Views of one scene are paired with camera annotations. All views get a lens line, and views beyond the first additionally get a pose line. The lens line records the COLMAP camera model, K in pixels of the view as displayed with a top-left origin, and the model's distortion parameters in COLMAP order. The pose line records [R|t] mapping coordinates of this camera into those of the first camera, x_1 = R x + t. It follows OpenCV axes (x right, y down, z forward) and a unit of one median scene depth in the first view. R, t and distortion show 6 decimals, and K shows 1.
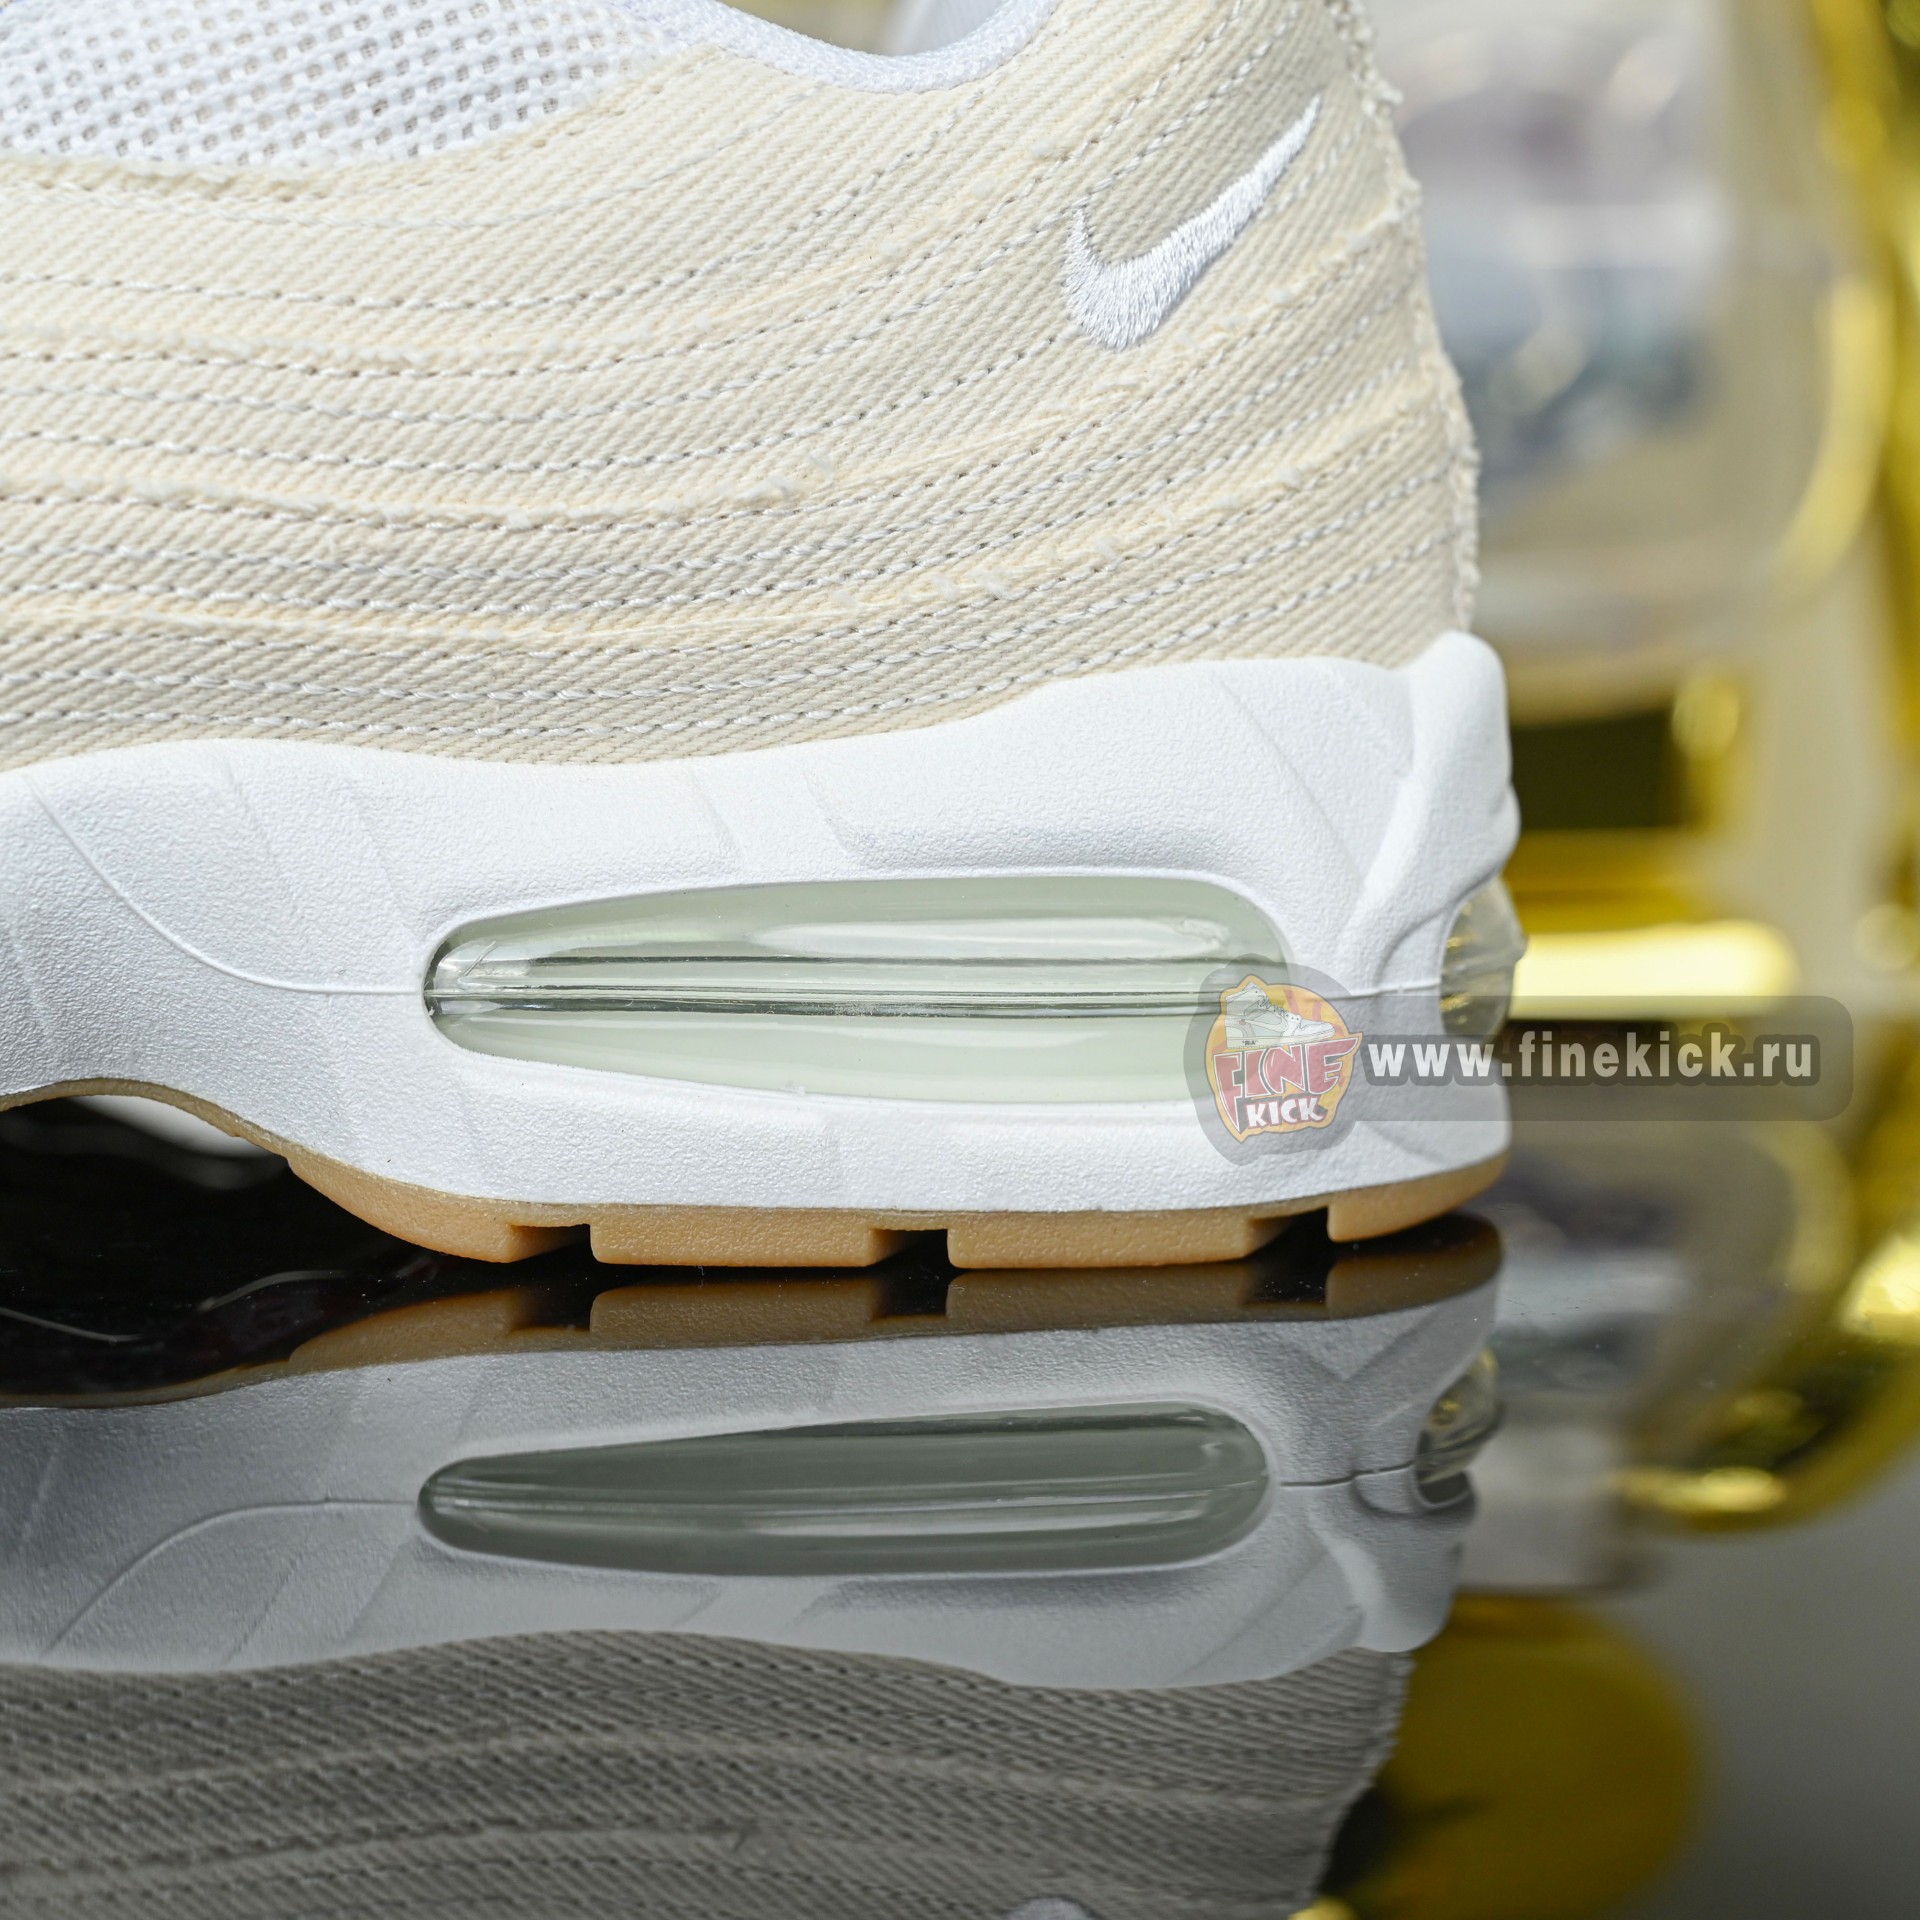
lens RADIAL K [[4355.6, 0, 961.4], [0, 4355.6, 961.0], [0, 0, 1]] dist [0.001191, 0.000000]
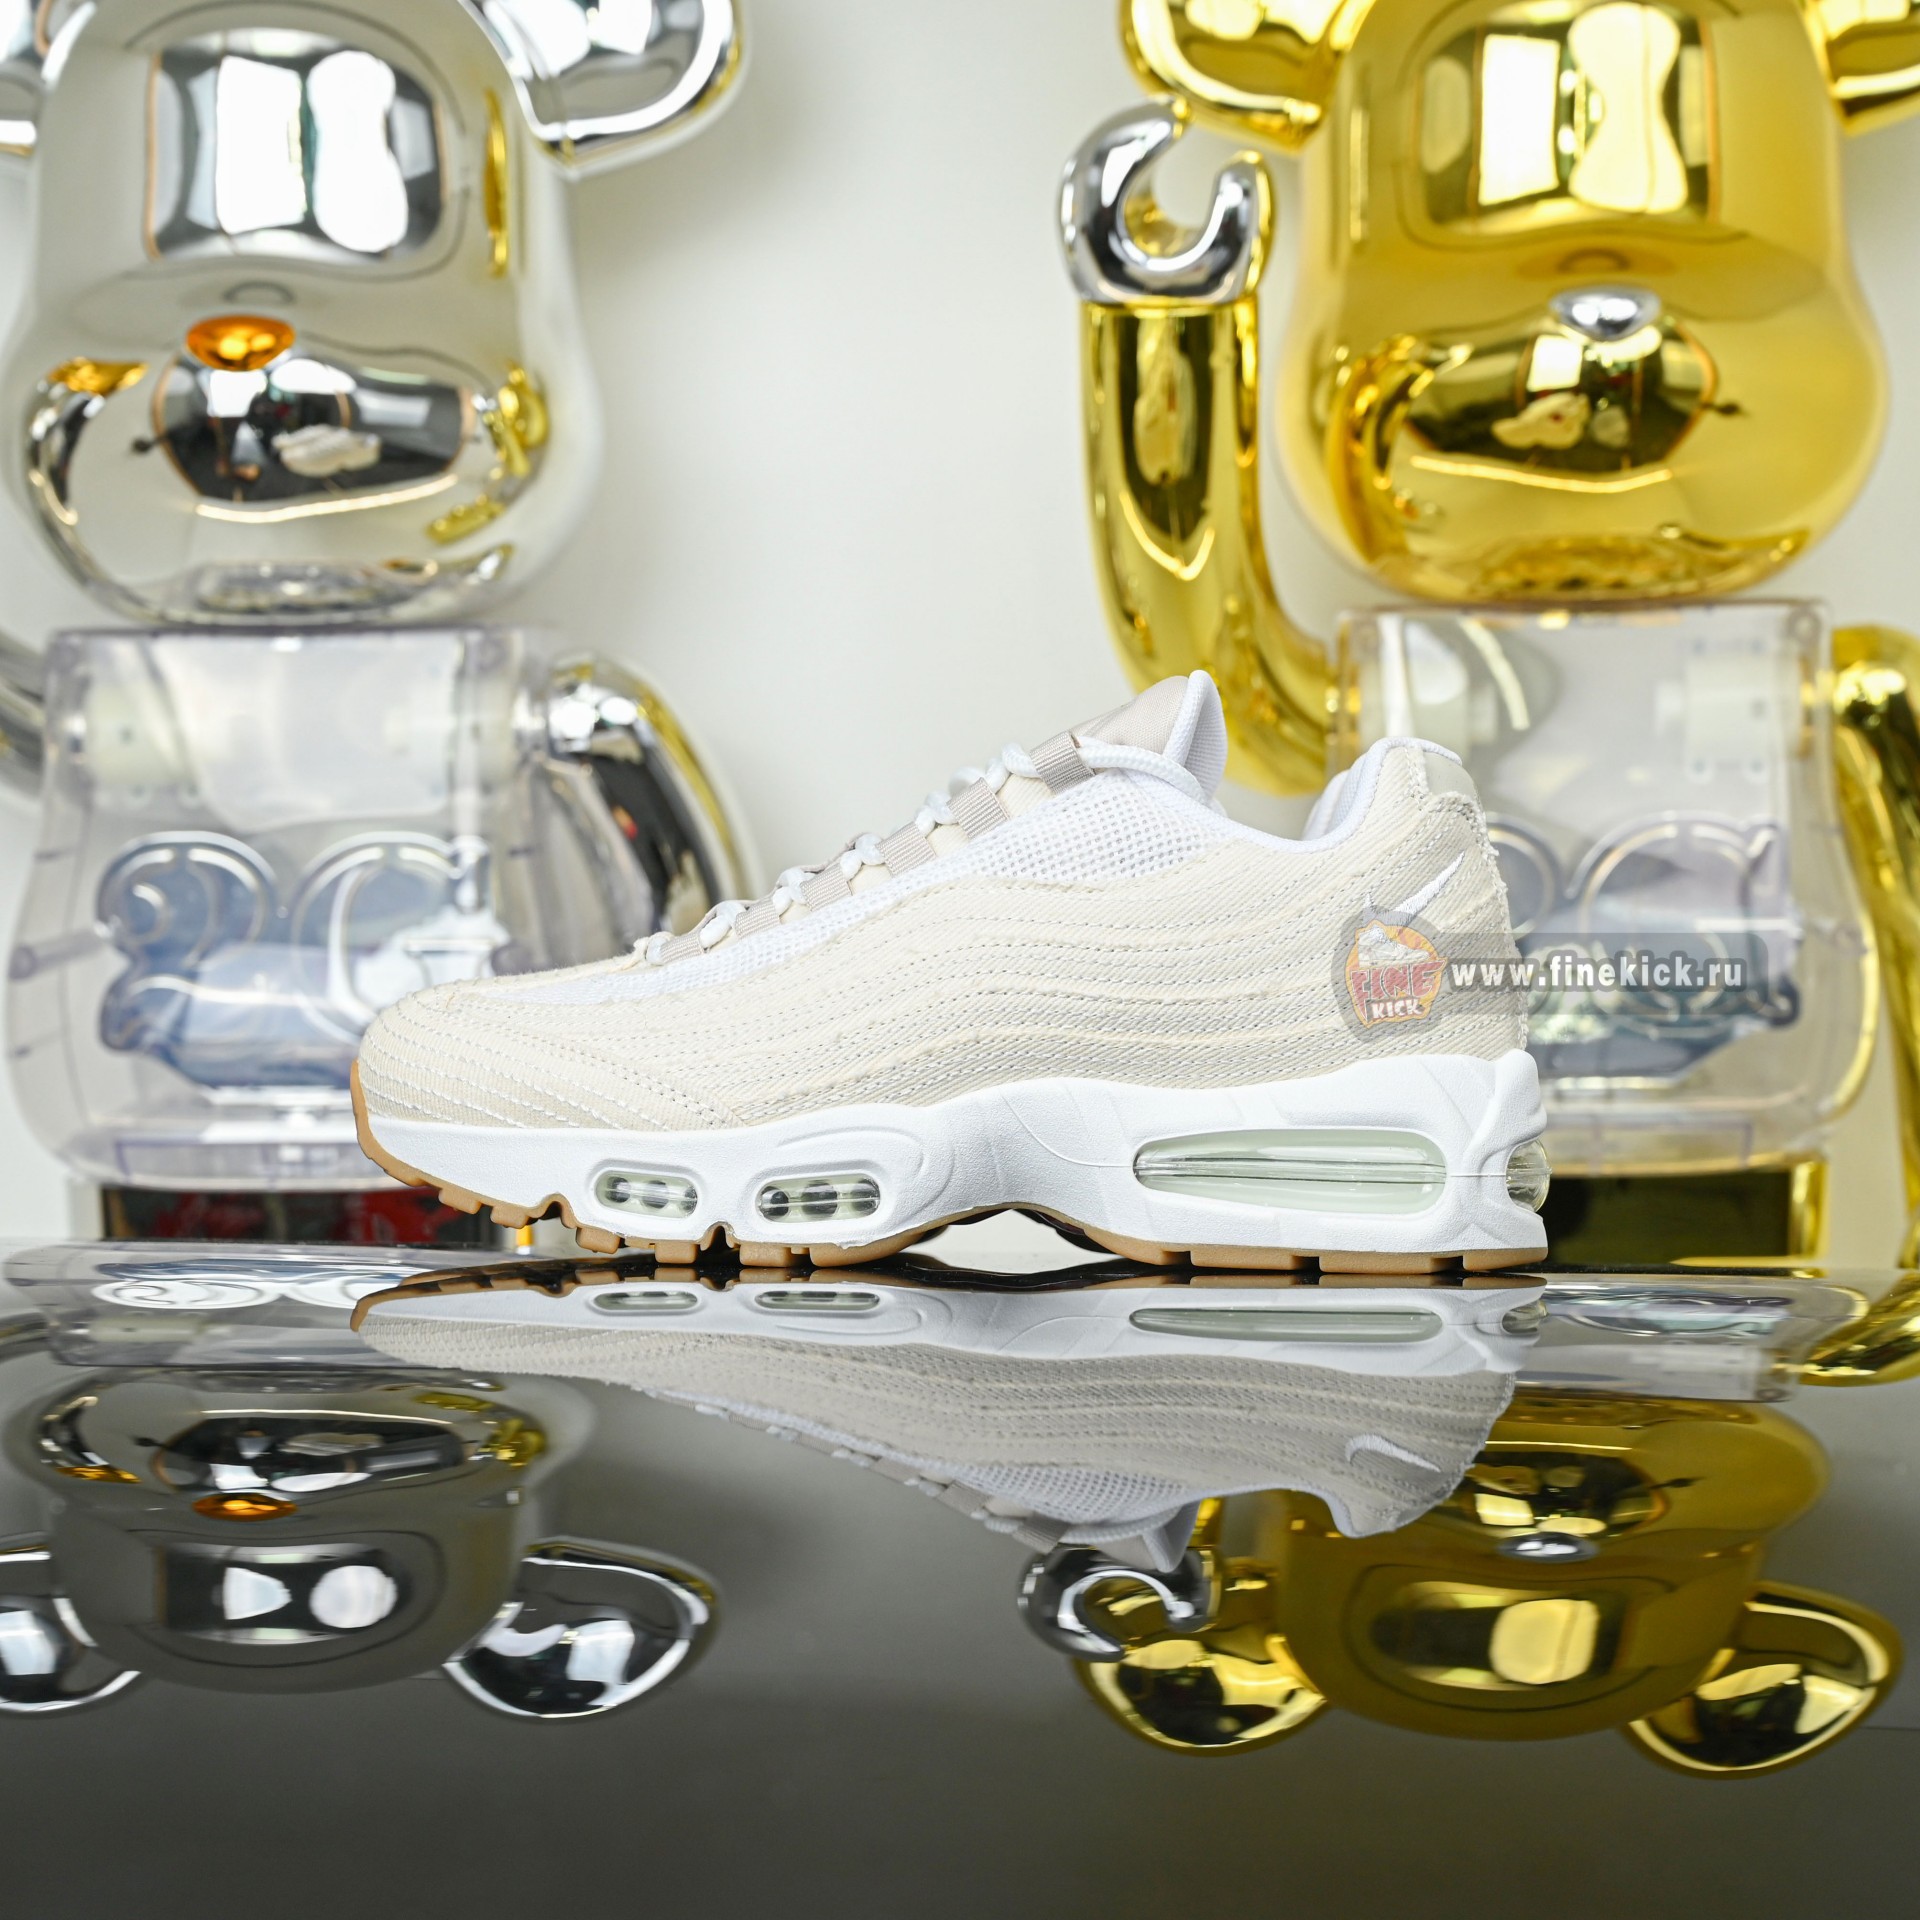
lens RADIAL K [[5999.3, 0, 959.7], [0, 5999.3, 960.1], [0, 0, 1]] dist [-0.140799, 0.000000]
pose [[0.989600, -0.005832, -0.143727, 0.333260], [-0.017983, 0.986323, -0.163842, 0.526033], [0.142717, 0.164723, 0.975960, -2.904533]]
